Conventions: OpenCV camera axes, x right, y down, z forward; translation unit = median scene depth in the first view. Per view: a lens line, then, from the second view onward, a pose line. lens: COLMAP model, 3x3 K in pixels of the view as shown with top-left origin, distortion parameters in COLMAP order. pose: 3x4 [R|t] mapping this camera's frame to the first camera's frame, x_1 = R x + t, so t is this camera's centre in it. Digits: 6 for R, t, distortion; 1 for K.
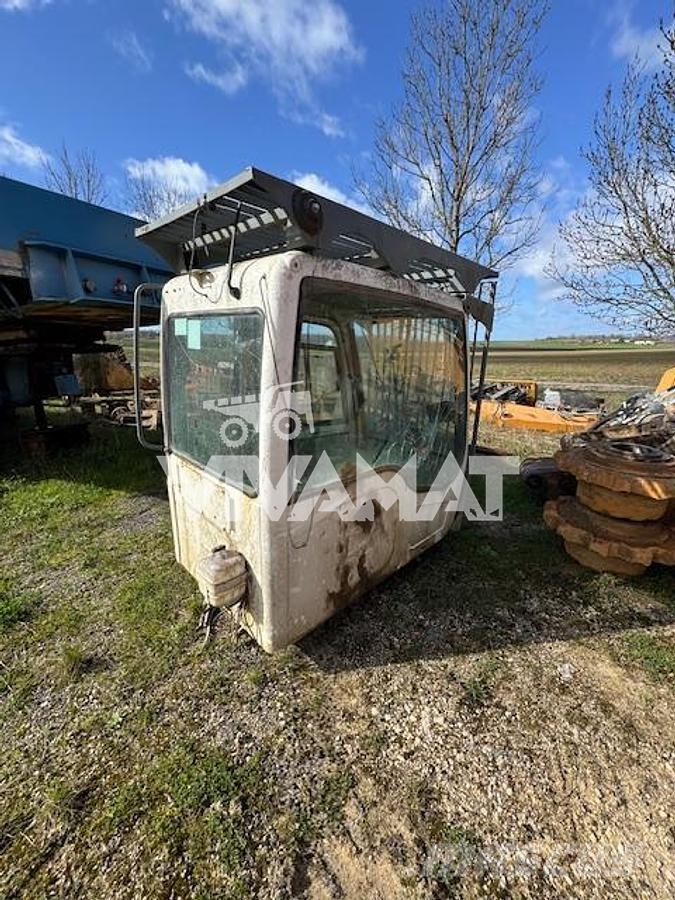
lens RADIAL K [[356.3, 0, 339.0], [0, 356.3, 450.9], [0, 0, 1]] dist [-0.002200, 0.000178]
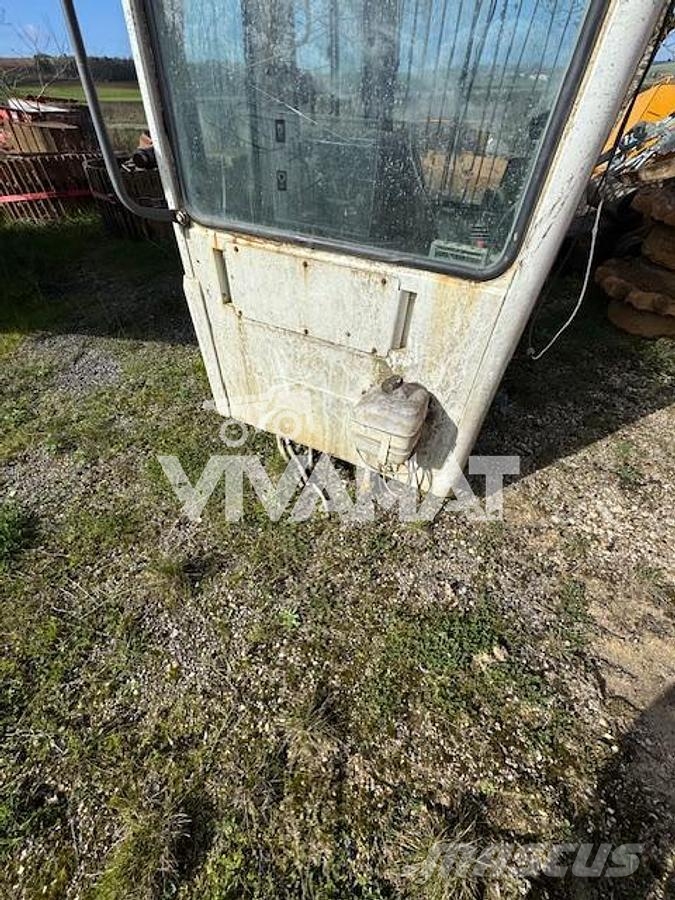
lens RADIAL K [[356.3, 0, 339.0], [0, 356.3, 450.9], [0, 0, 1]] dist [-0.002200, 0.000178]
pose [[0.948761, -0.226027, 0.220827, -0.632647], [0.087724, 0.859760, 0.503107, 0.064446], [-0.303574, -0.457957, 0.835535, 0.501150]]
